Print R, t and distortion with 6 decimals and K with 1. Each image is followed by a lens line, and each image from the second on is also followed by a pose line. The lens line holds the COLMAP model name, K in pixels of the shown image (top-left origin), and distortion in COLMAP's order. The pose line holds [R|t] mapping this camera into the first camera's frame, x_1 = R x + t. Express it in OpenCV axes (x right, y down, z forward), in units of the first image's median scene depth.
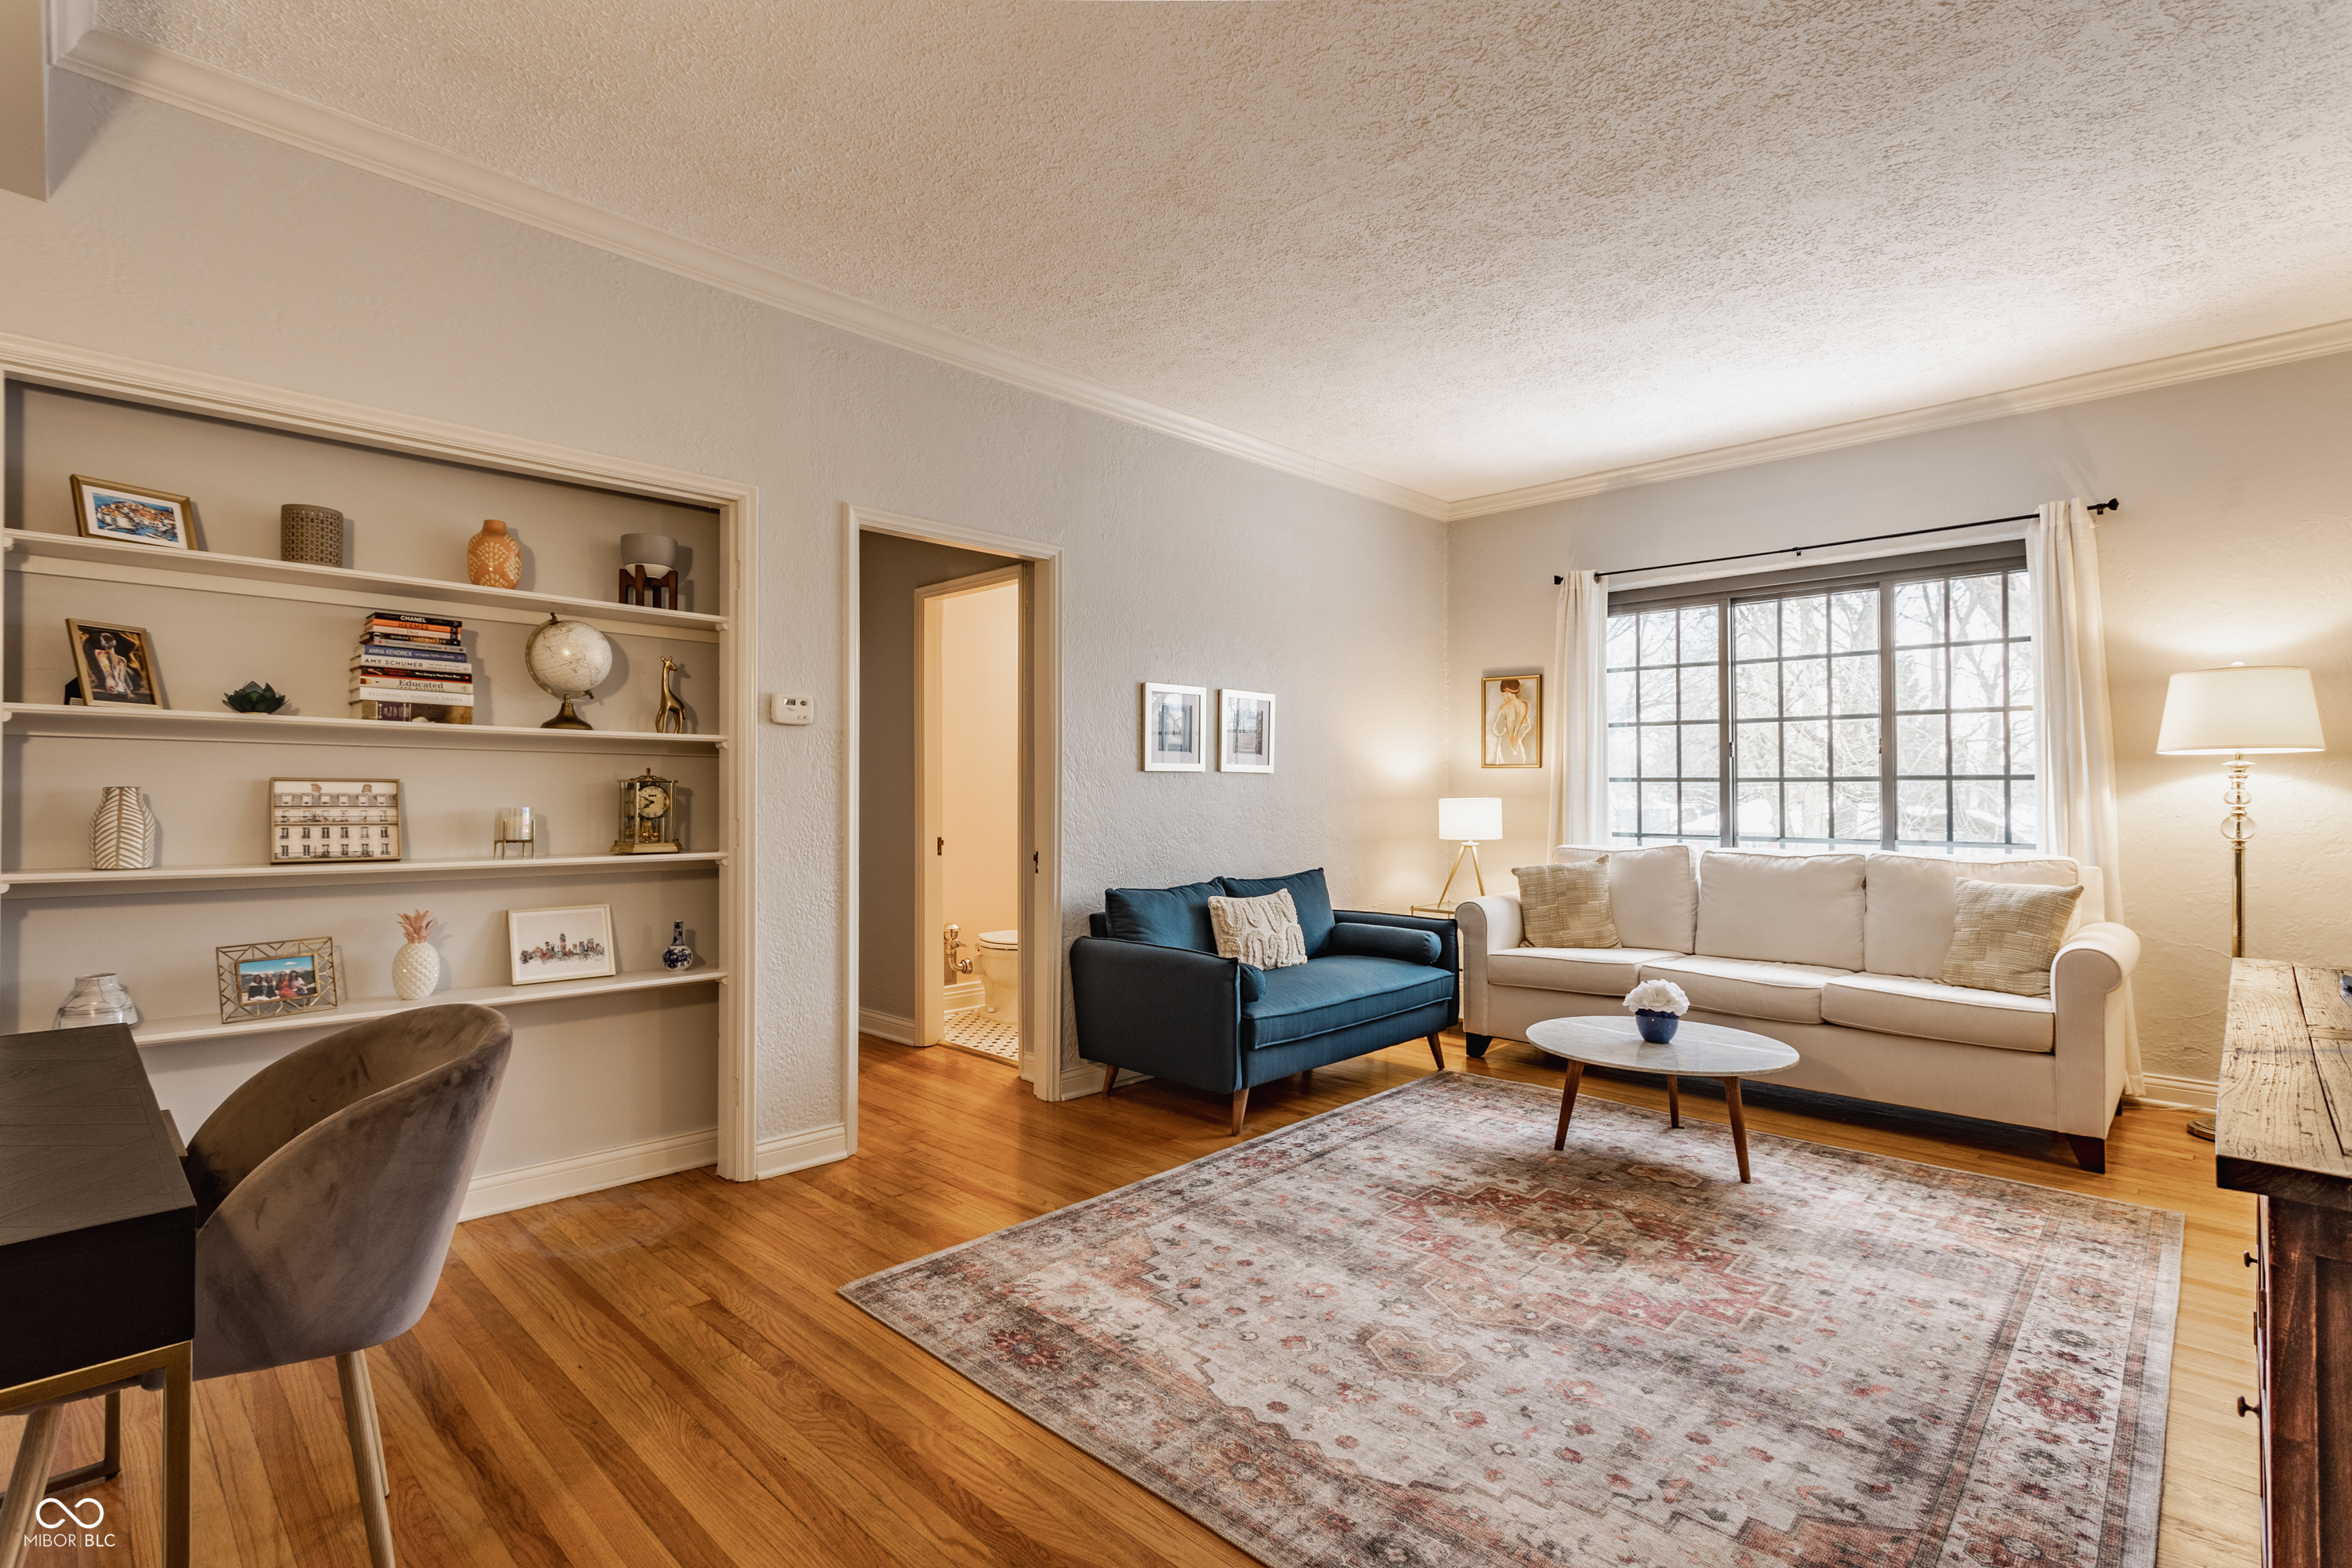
lens RADIAL K [[1106.5, 0, 1162.9], [0, 1106.5, 779.8], [0, 0, 1]] dist [-0.000821, 0.002612]
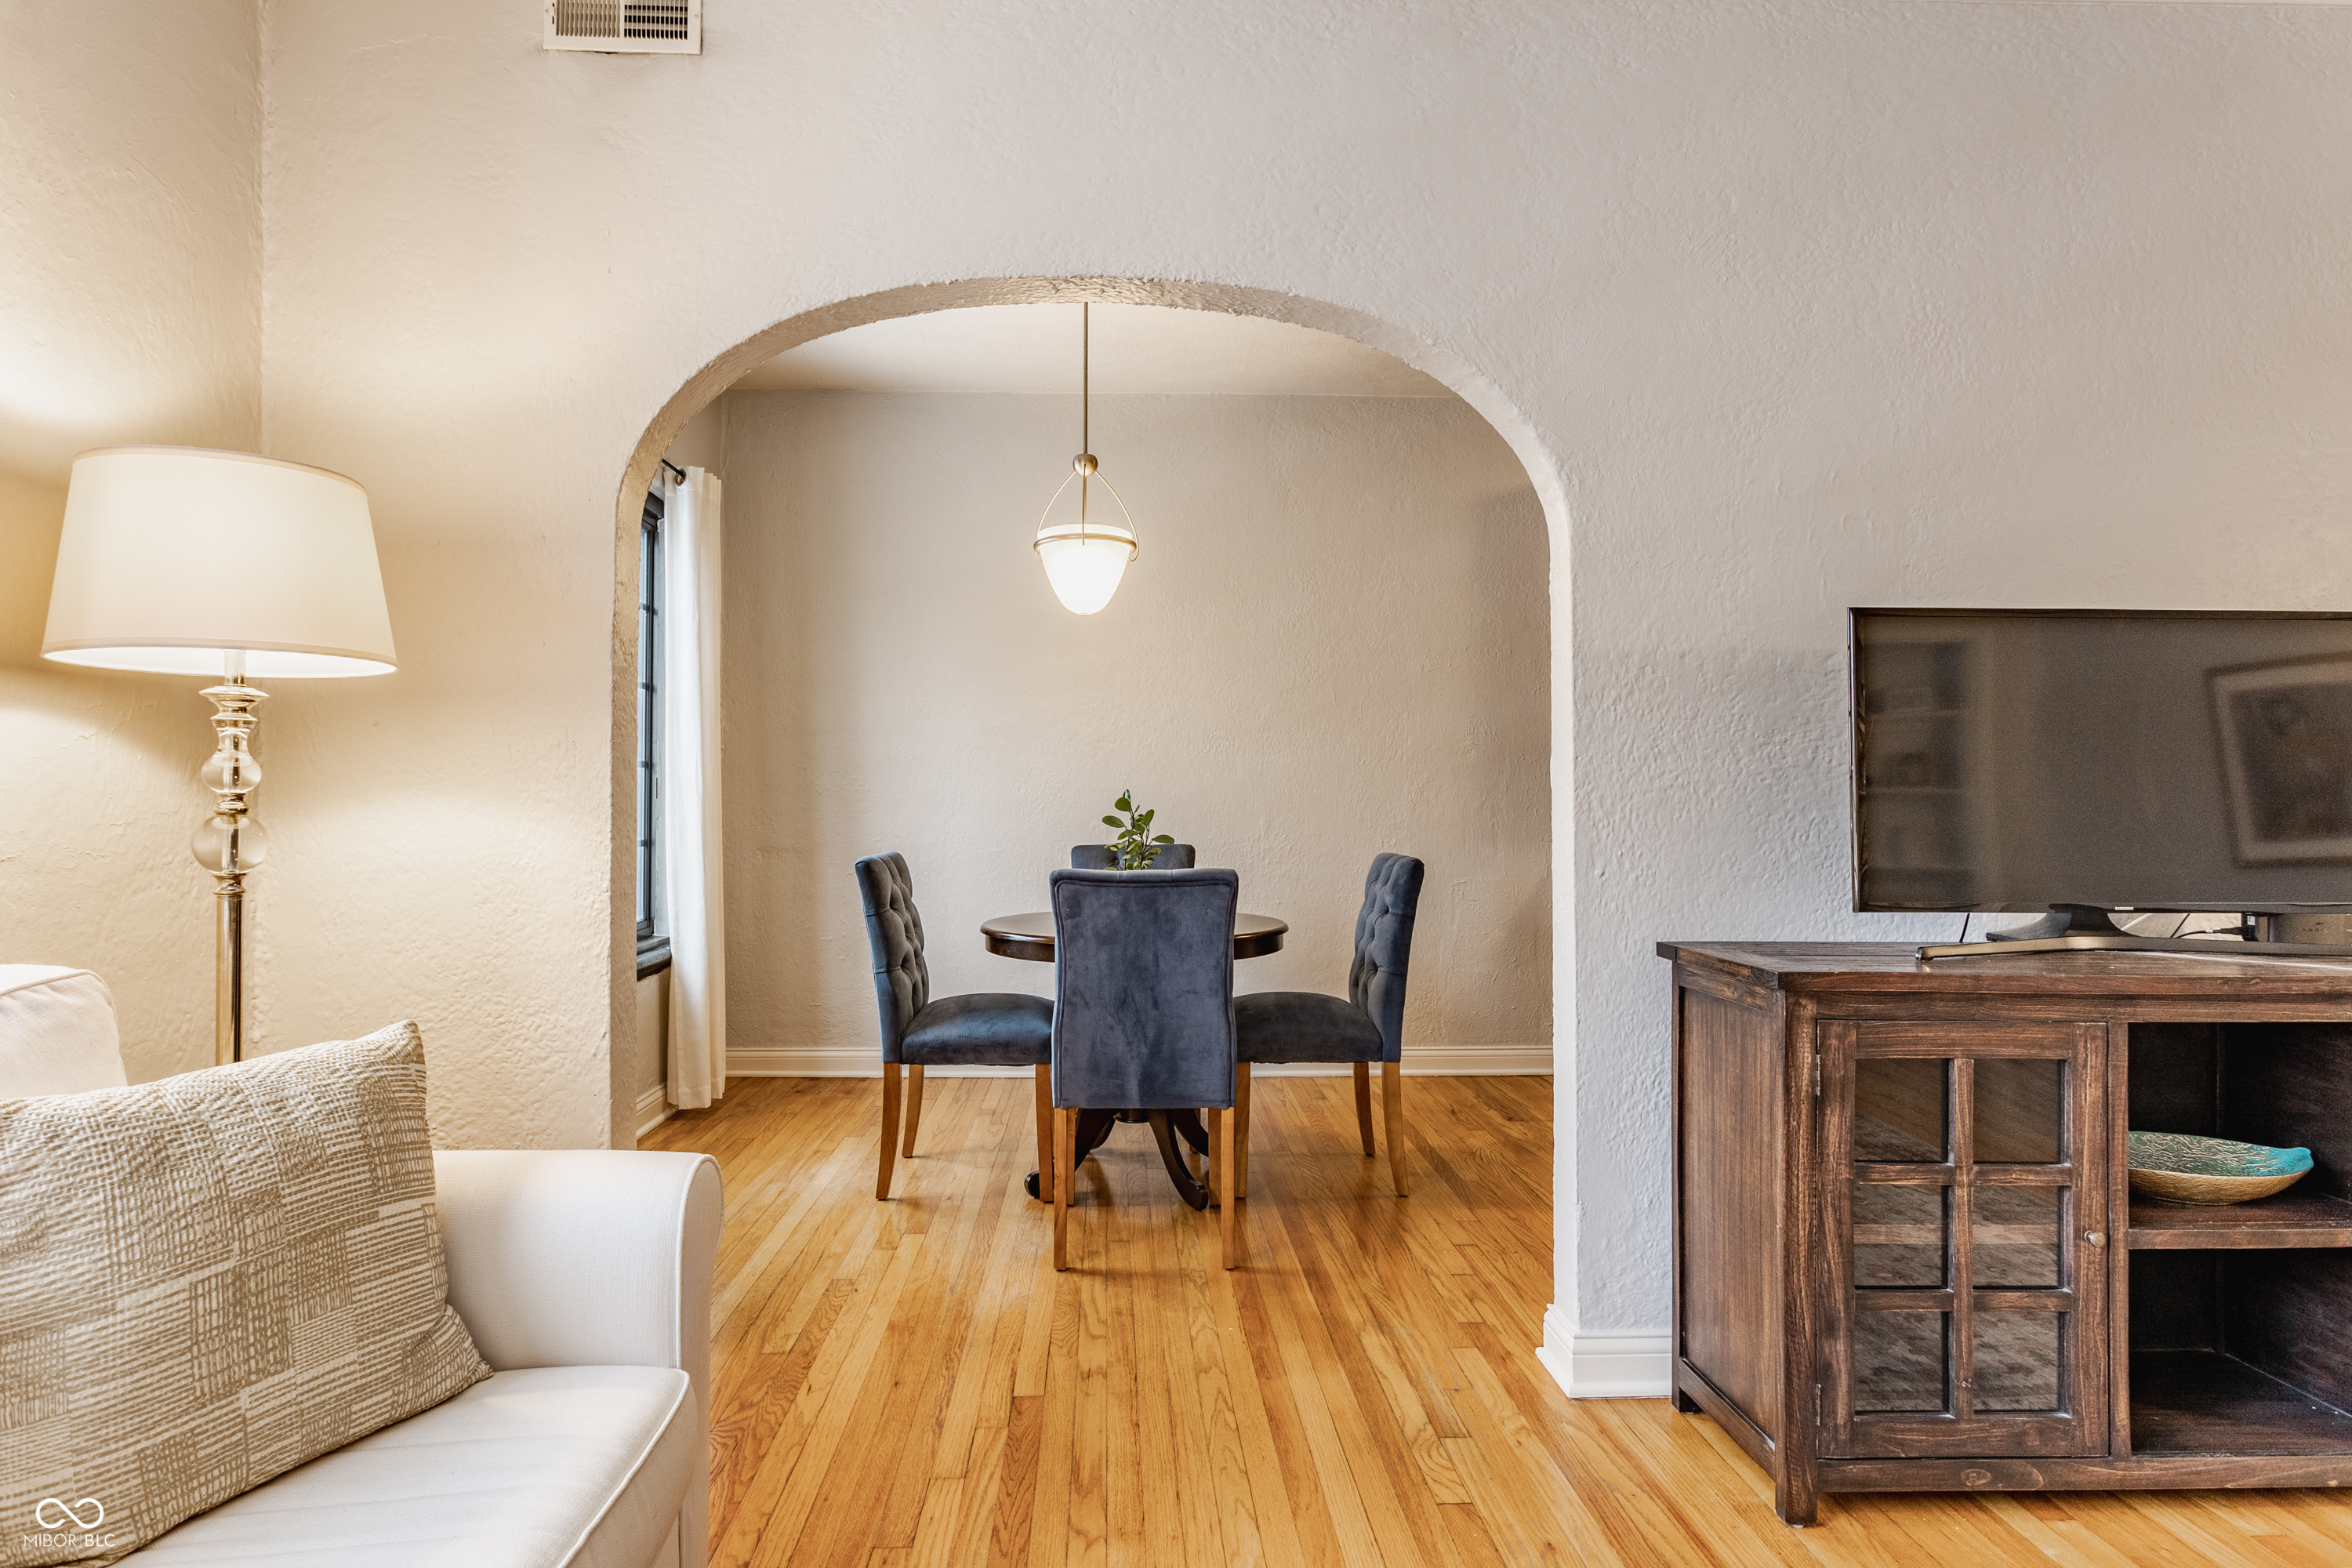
lens RADIAL K [[1213.8, 0, 1133.7], [0, 1213.8, 788.5], [0, 0, 1]] dist [-0.009126, 0.005441]
pose [[-0.722702, 0.002407, 0.691156, 0.427532], [-0.009264, 0.999870, -0.013169, 0.027433], [-0.691098, -0.015920, -0.722586, 1.183378]]
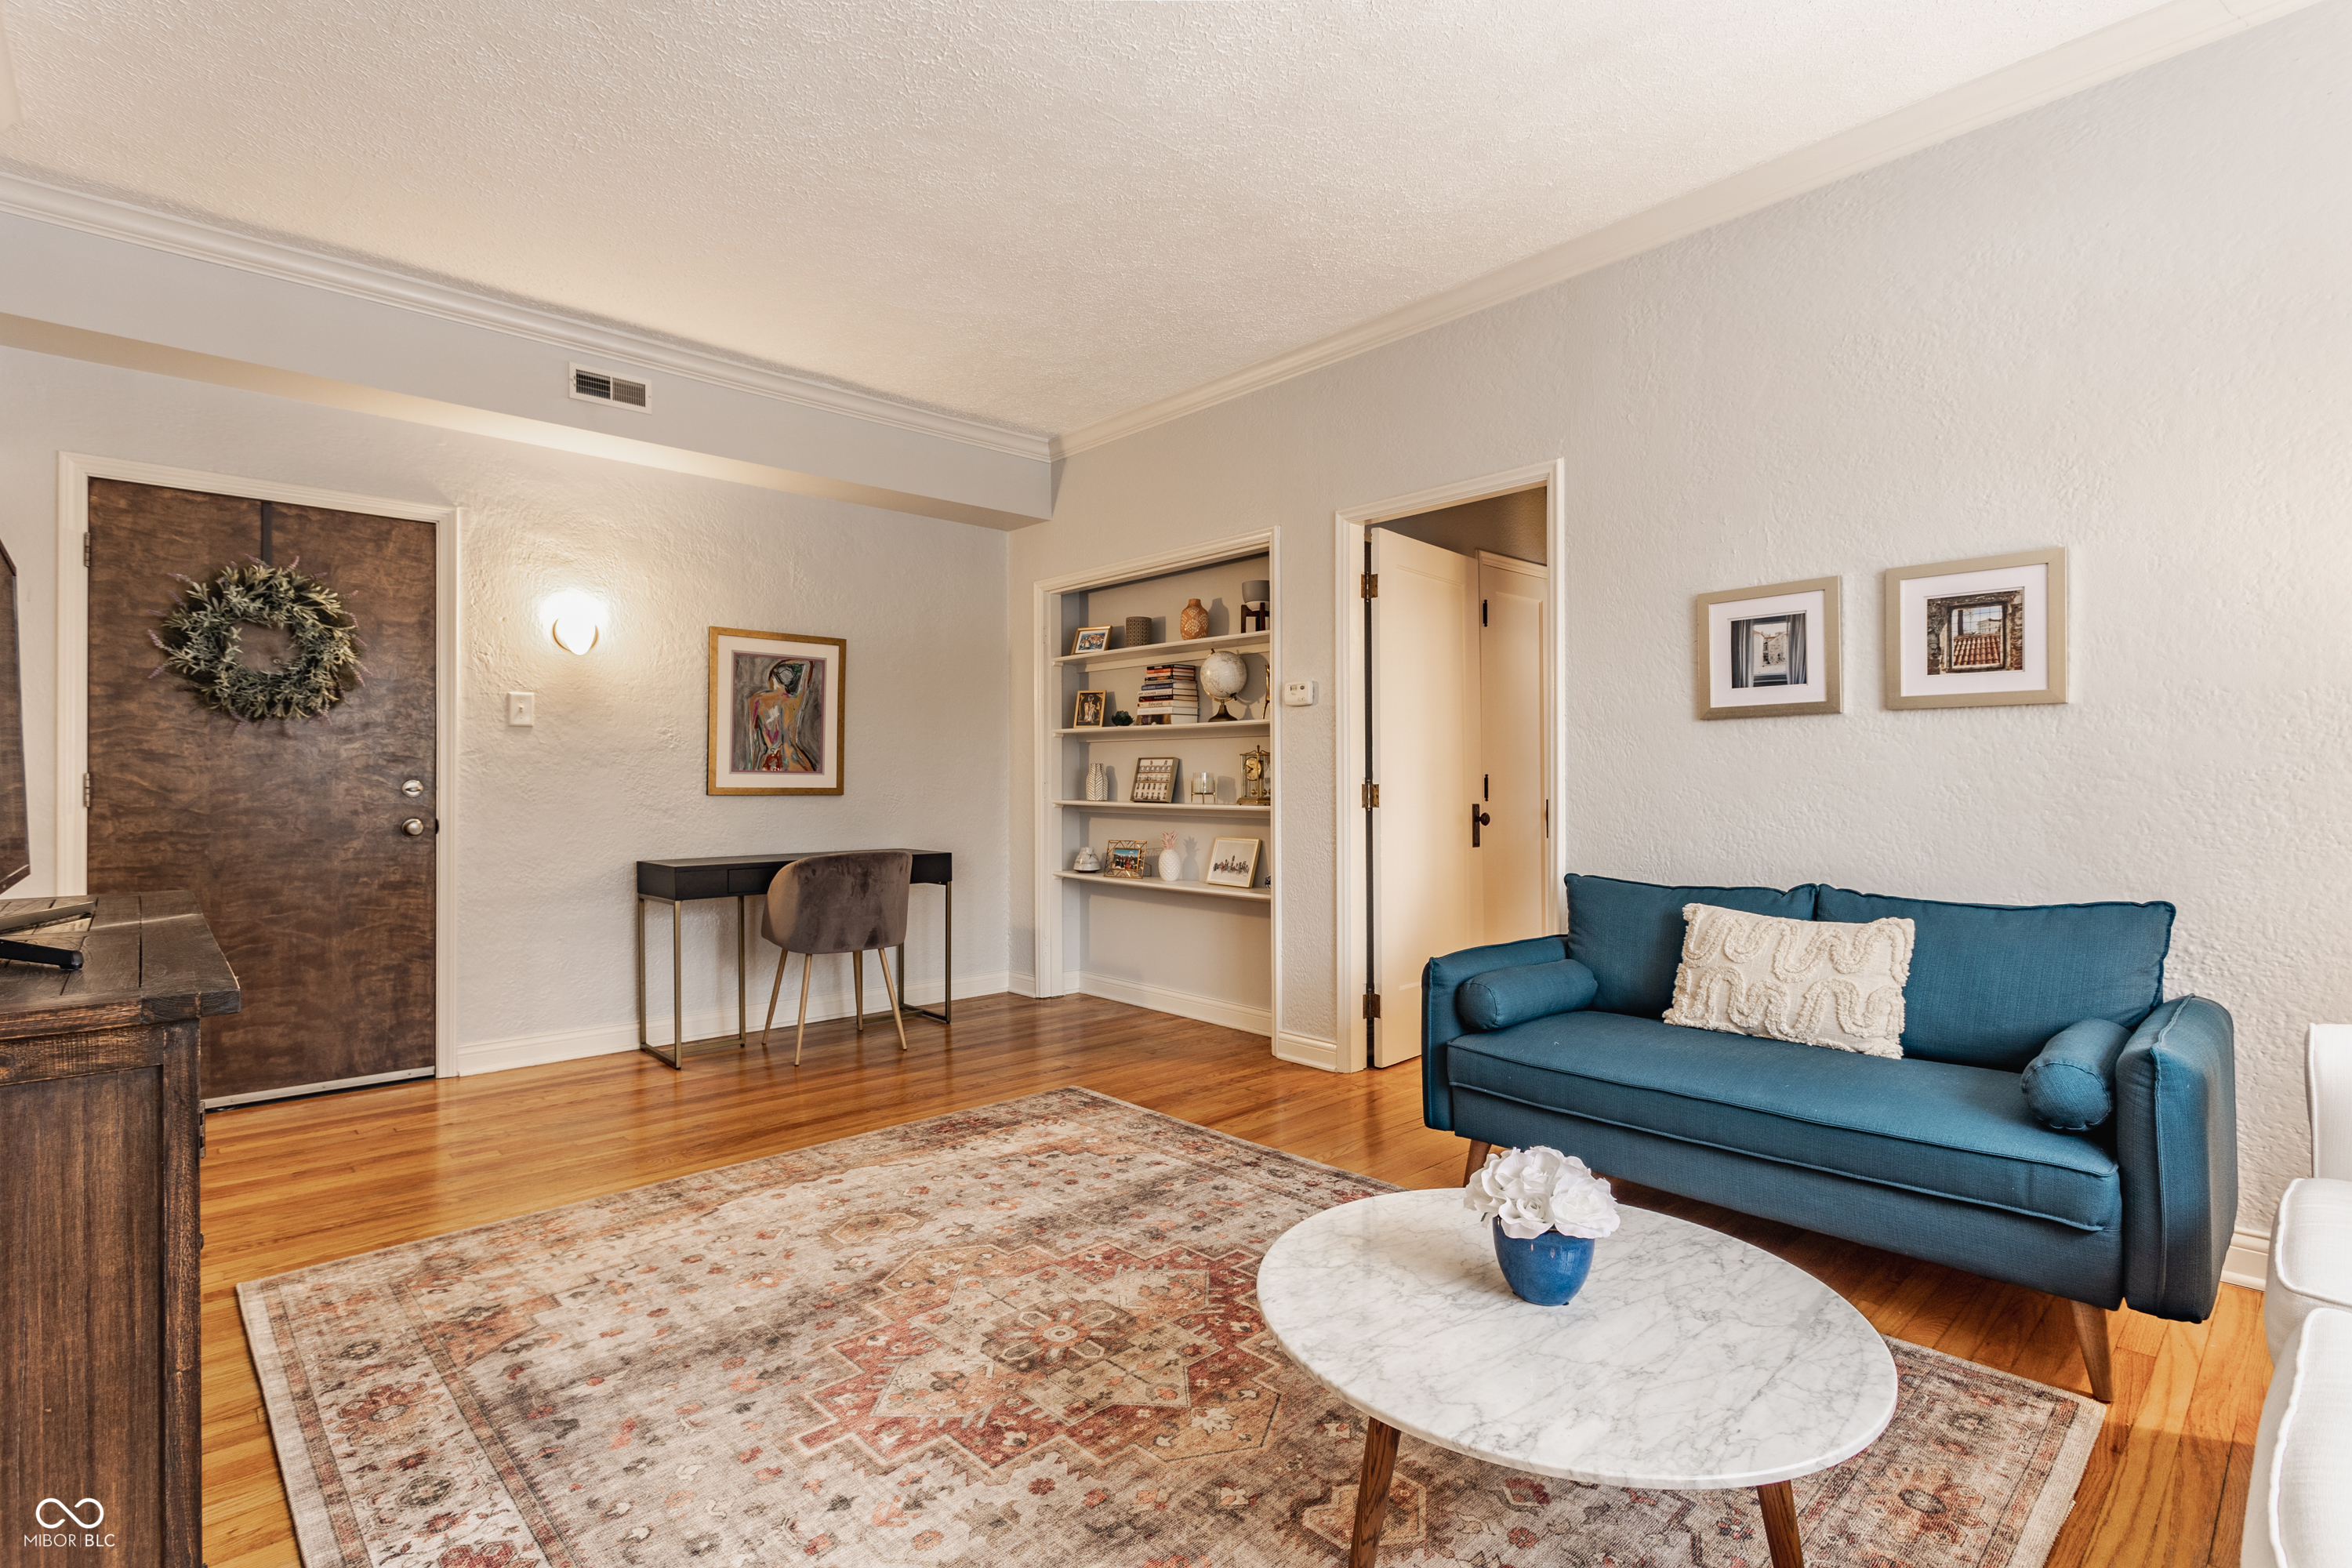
lens RADIAL K [[1106.5, 0, 1168.2], [0, 1106.5, 773.6], [0, 0, 1]] dist [-0.000821, 0.002612]
pose [[-0.047355, -0.010805, -0.998820, 0.913141], [0.013538, 0.999843, -0.011458, 0.039336], [0.998786, -0.014065, -0.047201, 0.907999]]
